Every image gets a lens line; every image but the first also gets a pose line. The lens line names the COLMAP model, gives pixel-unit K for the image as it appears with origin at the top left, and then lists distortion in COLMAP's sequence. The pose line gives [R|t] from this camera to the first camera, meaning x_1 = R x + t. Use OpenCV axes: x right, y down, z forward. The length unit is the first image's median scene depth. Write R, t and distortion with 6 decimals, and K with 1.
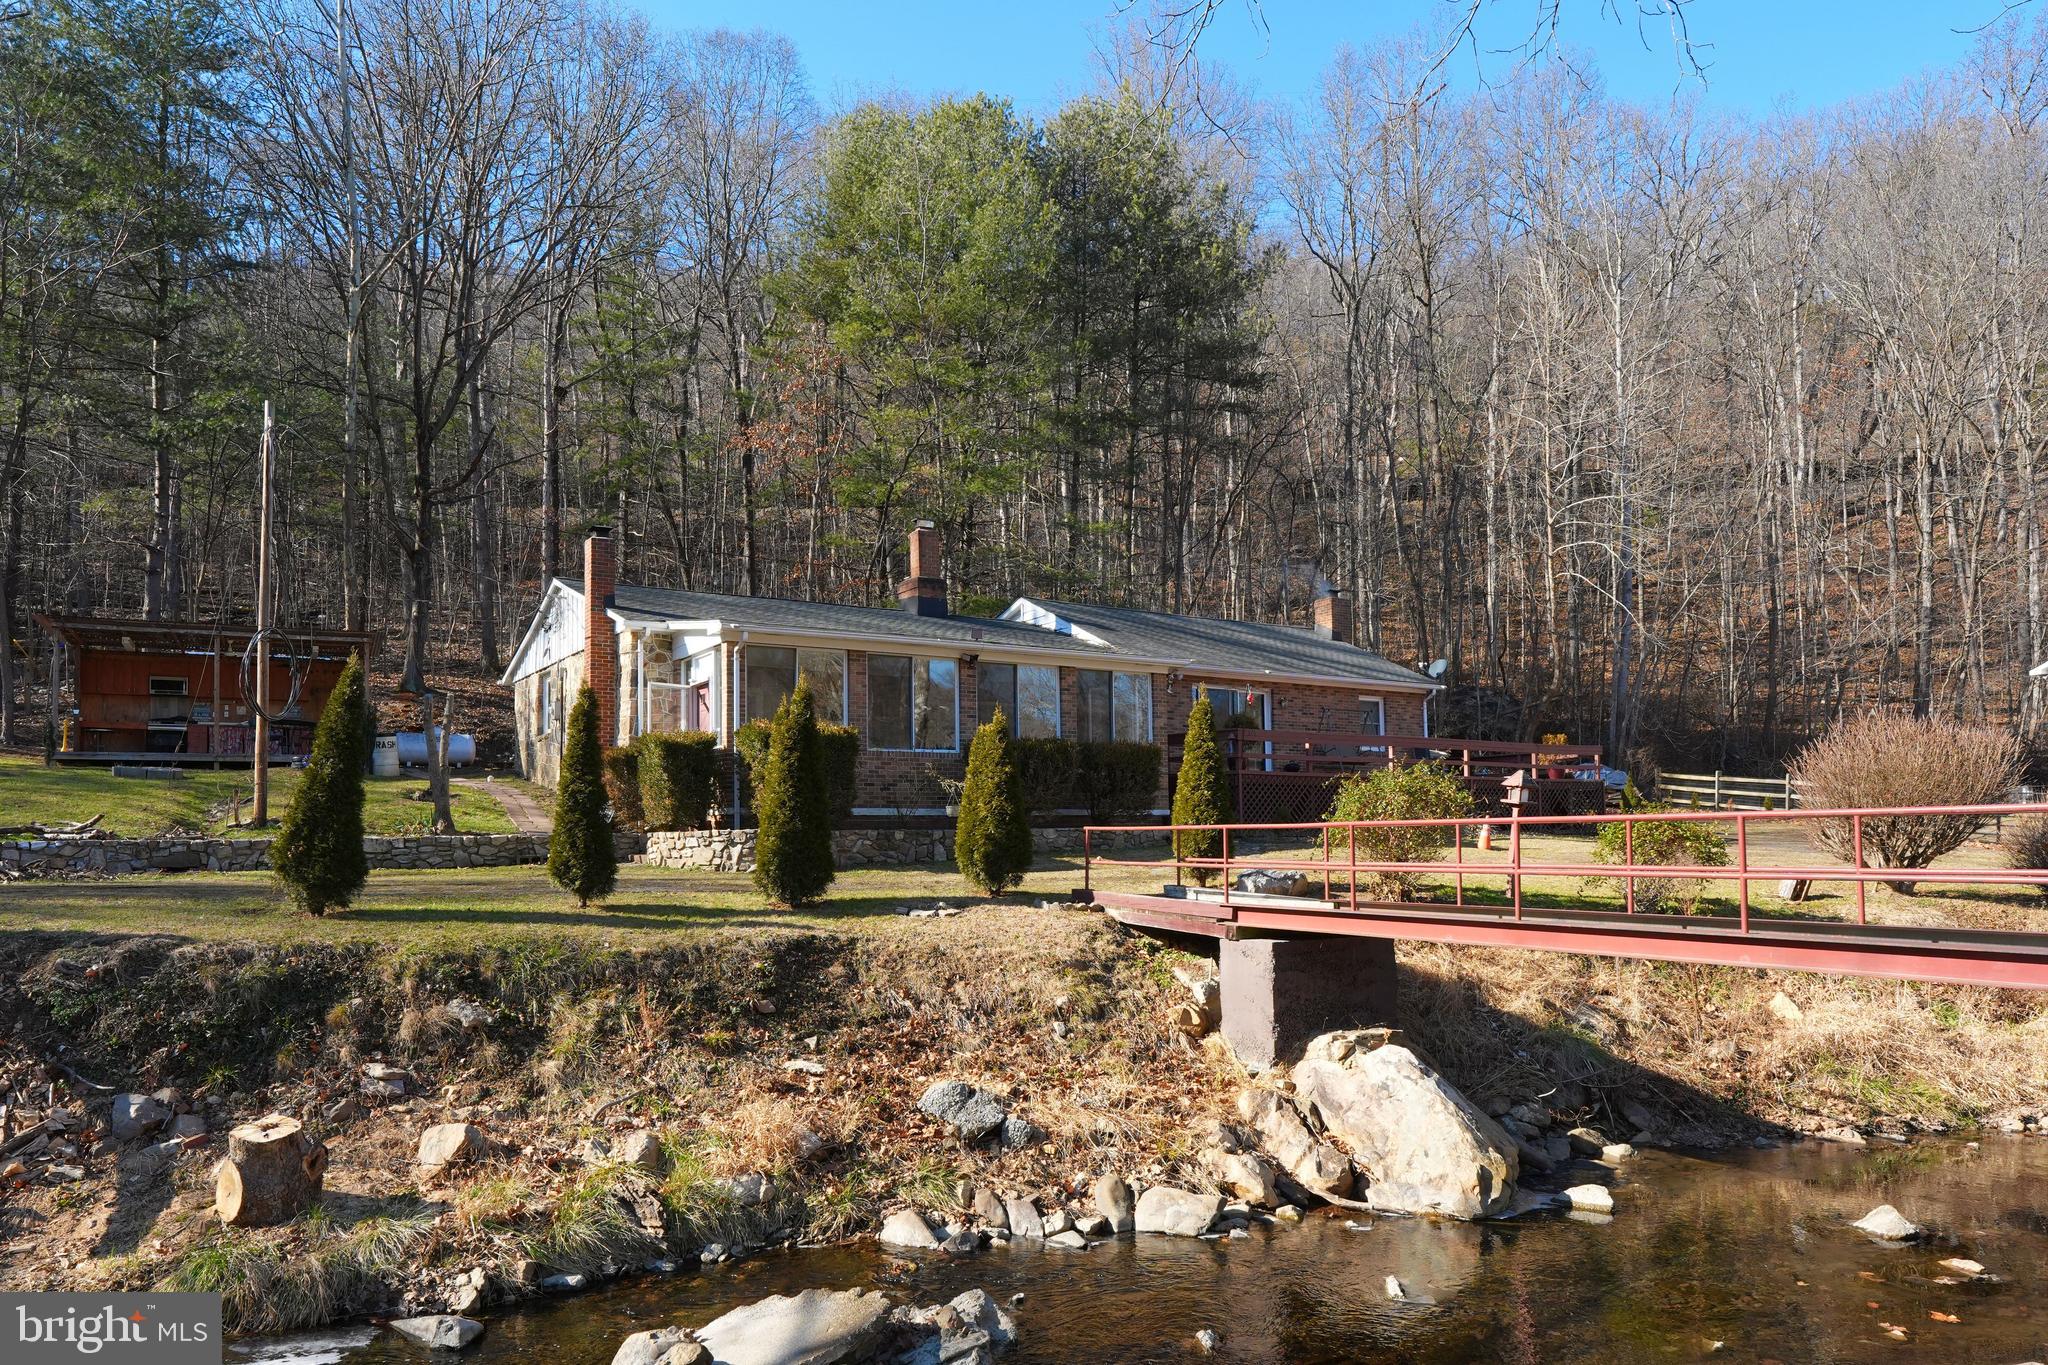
lens RADIAL K [[1347.1, 0, 1030.1], [0, 1347.1, 771.2], [0, 0, 1]] dist [-0.017234, 0.000036]
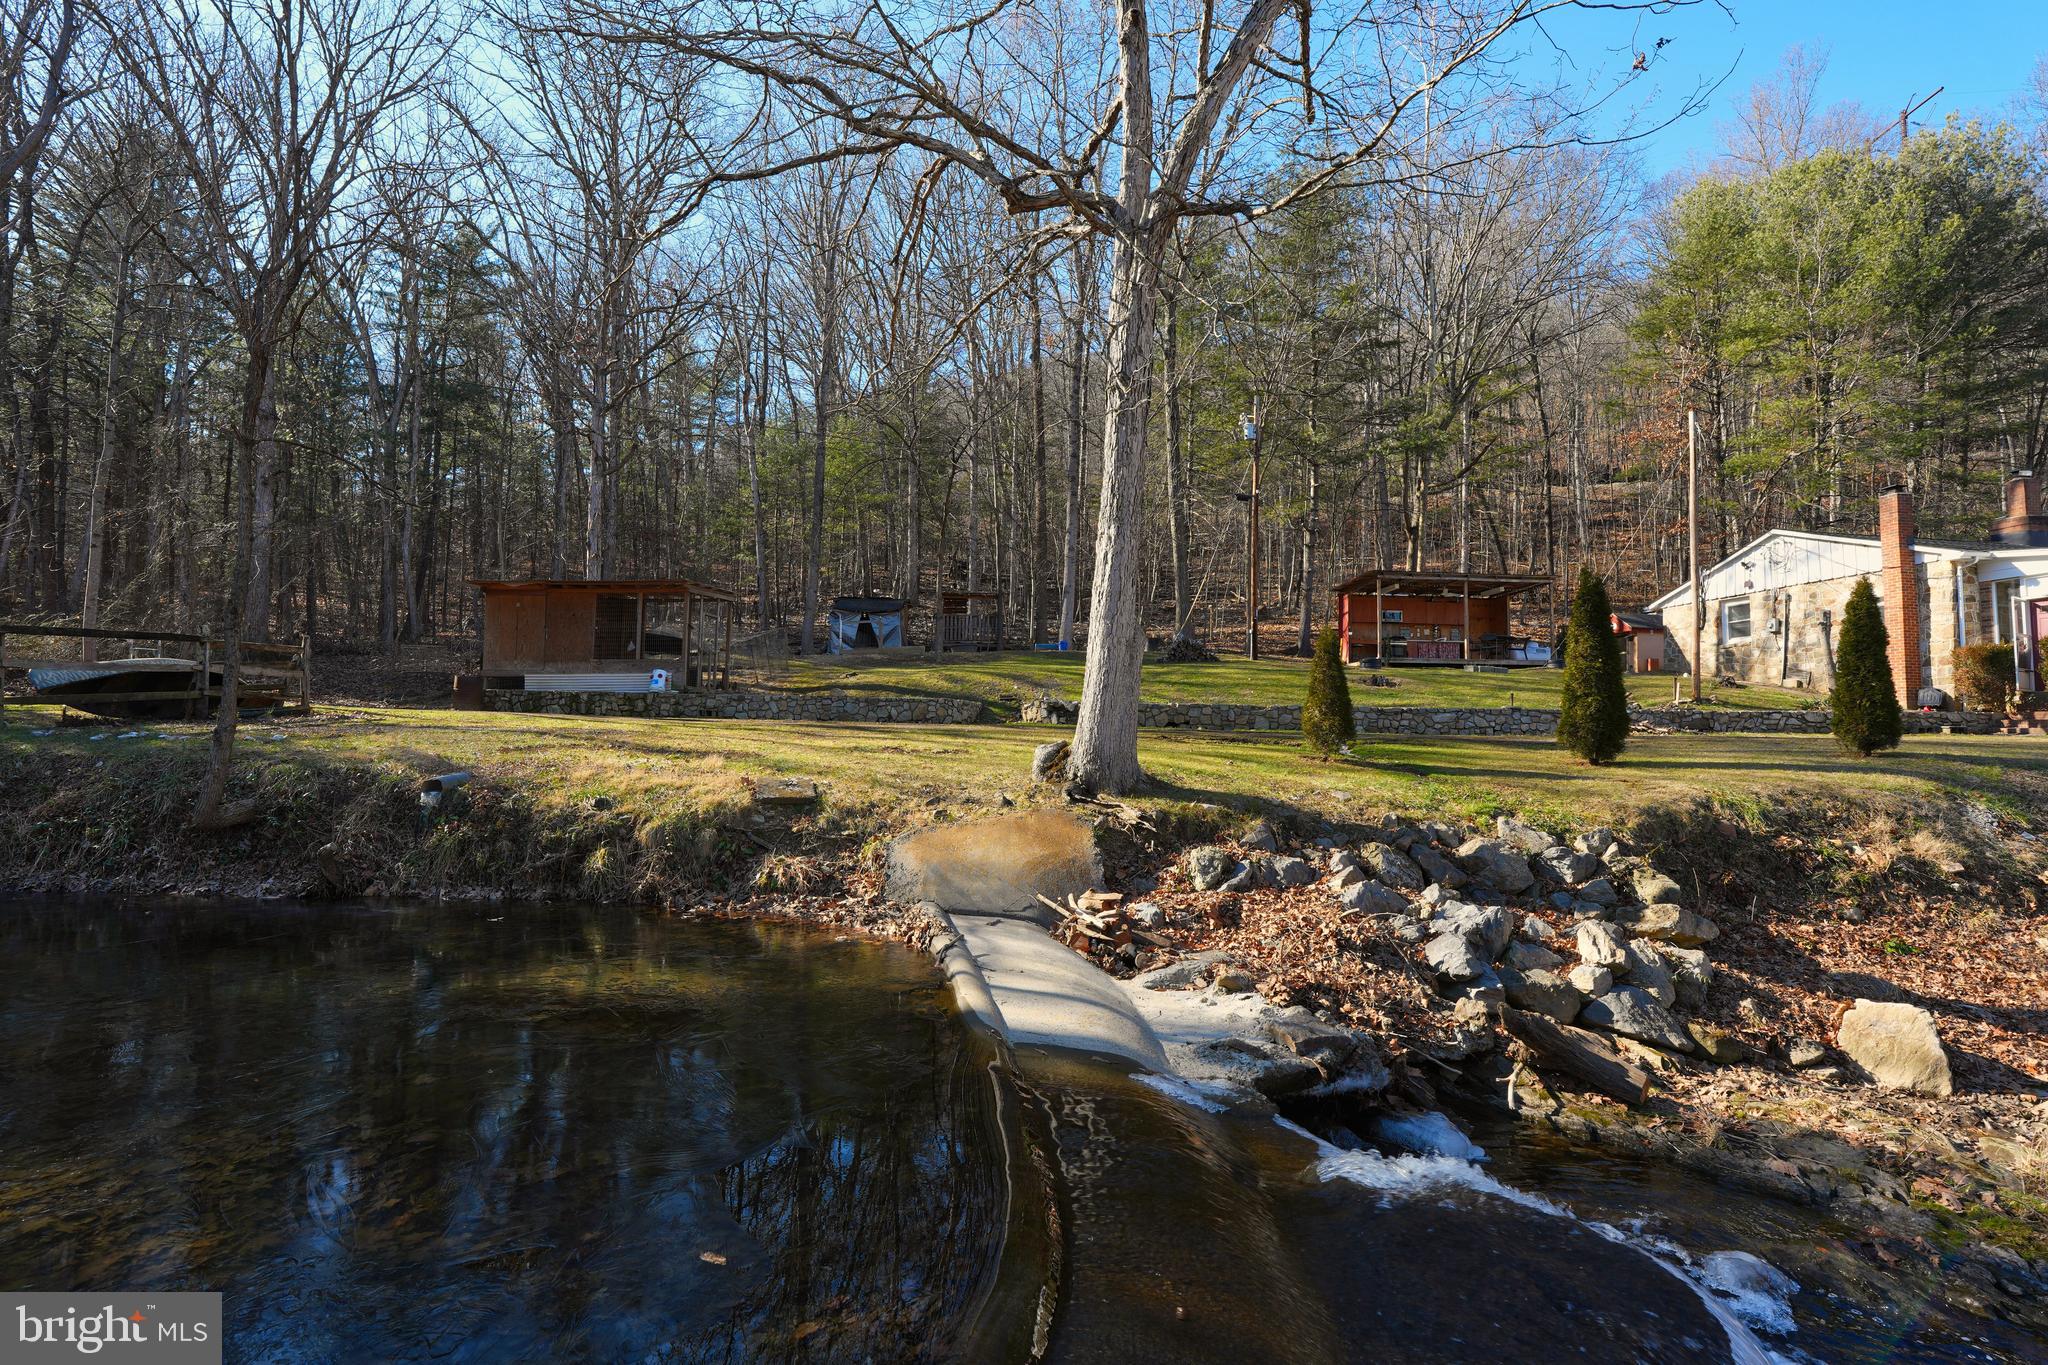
lens RADIAL K [[918.8, 0, 1053.3], [0, 918.8, 683.6], [0, 0, 1]] dist [-0.027086, 0.002887]
pose [[0.912722, 0.005056, -0.408549, -0.660090], [-0.007717, 0.999958, -0.004864, 0.025617], [0.408507, 0.007592, 0.912723, -0.149626]]
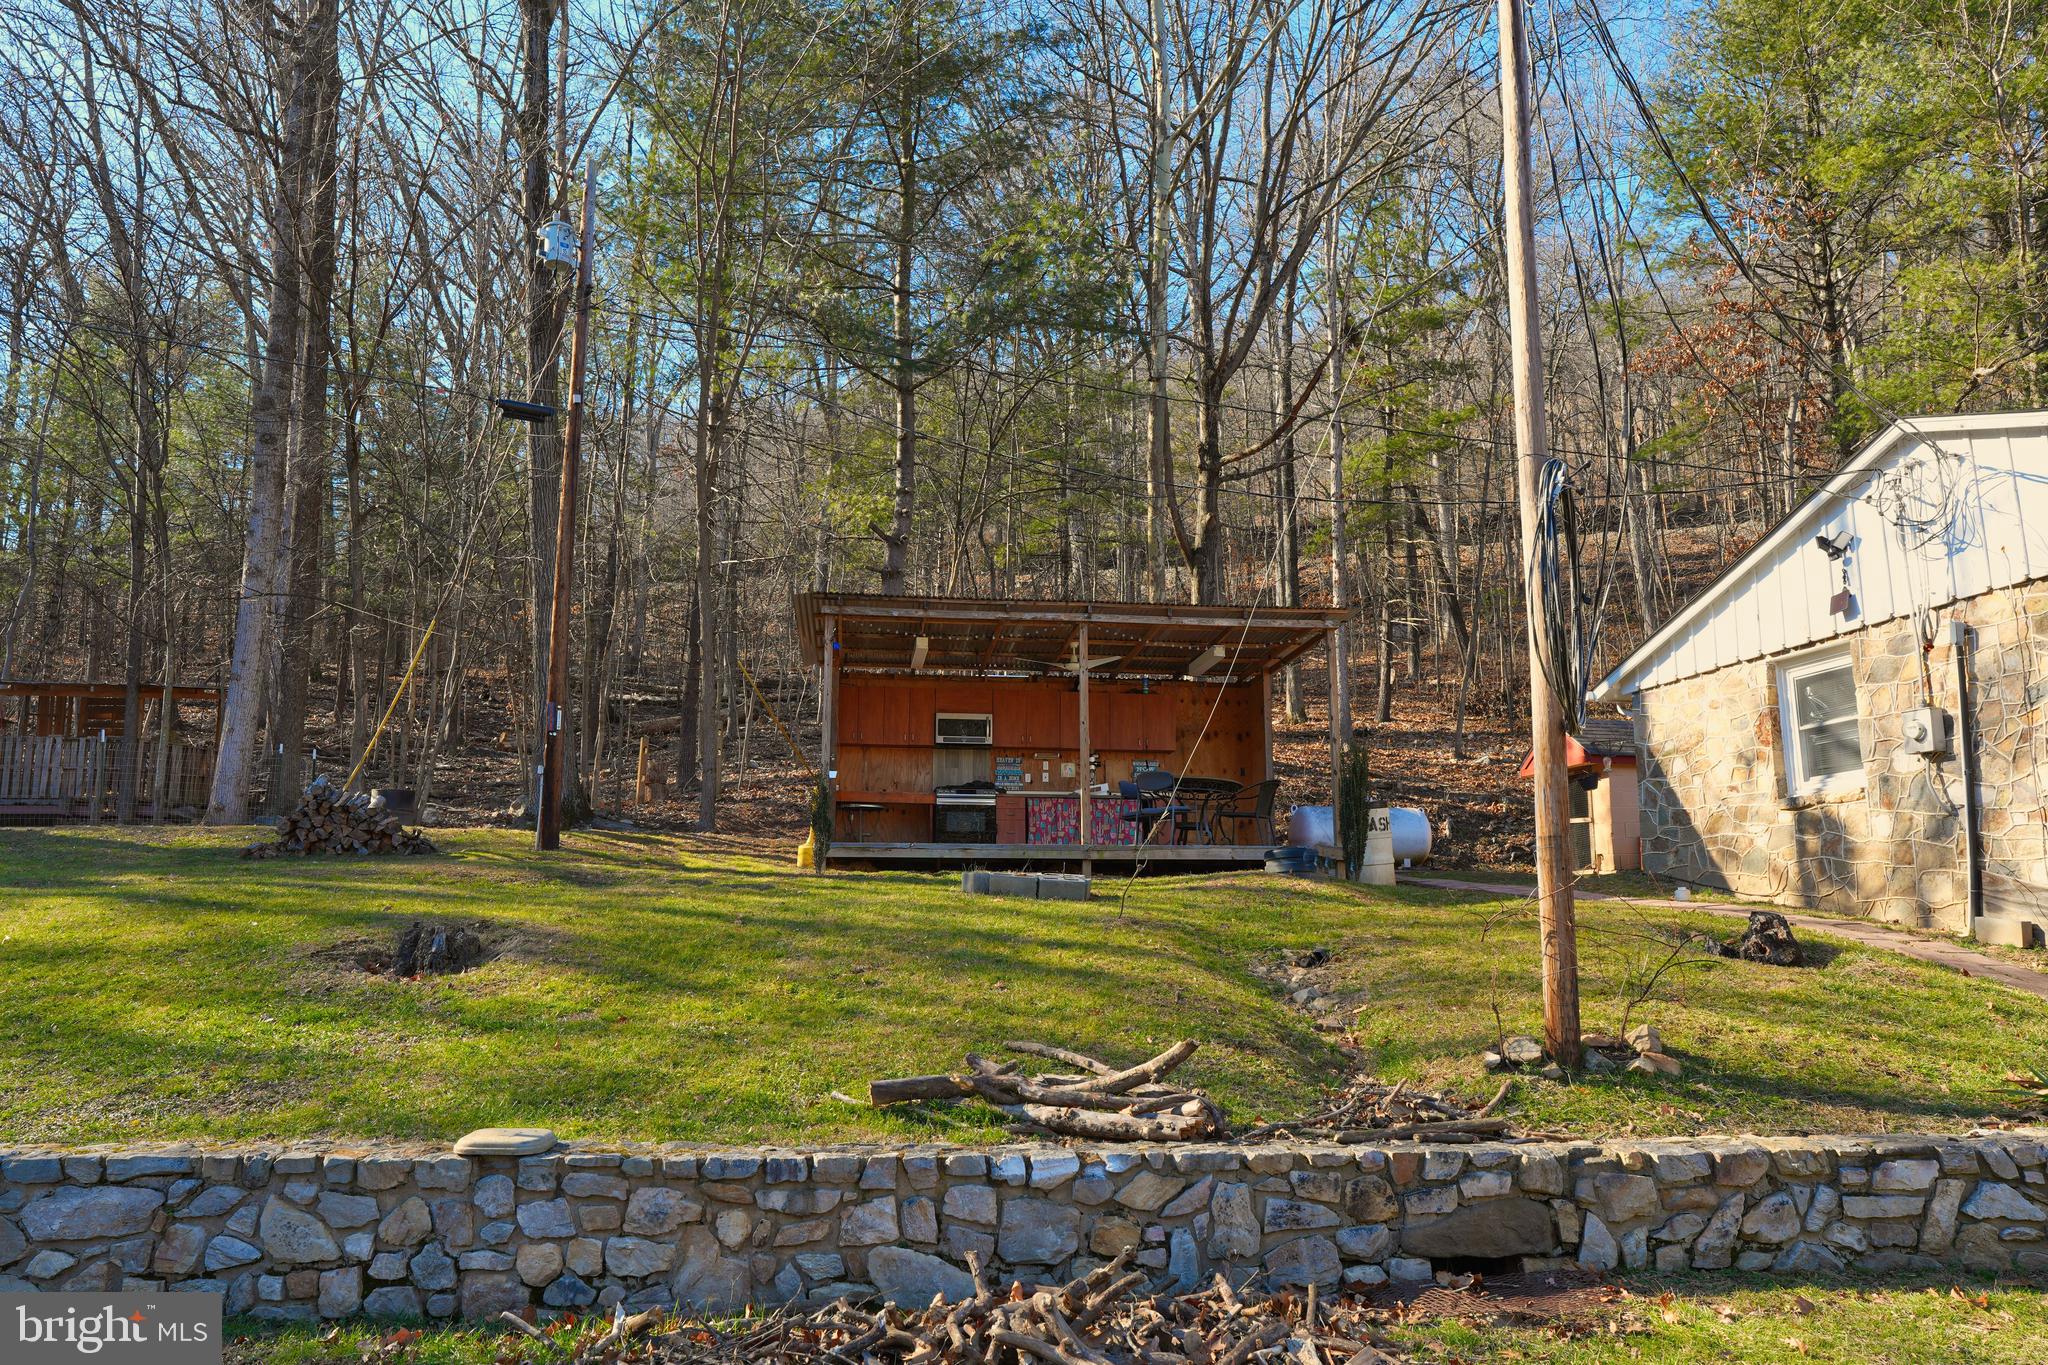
lens RADIAL K [[1374.4, 0, 1019.2], [0, 1374.4, 690.6], [0, 0, 1]] dist [-0.004130, 0.001866]
pose [[0.929892, -0.048469, -0.364625, -0.464778], [0.000996, 0.991609, -0.129272, -0.003678], [0.367830, 0.119845, 0.922138, 0.525697]]
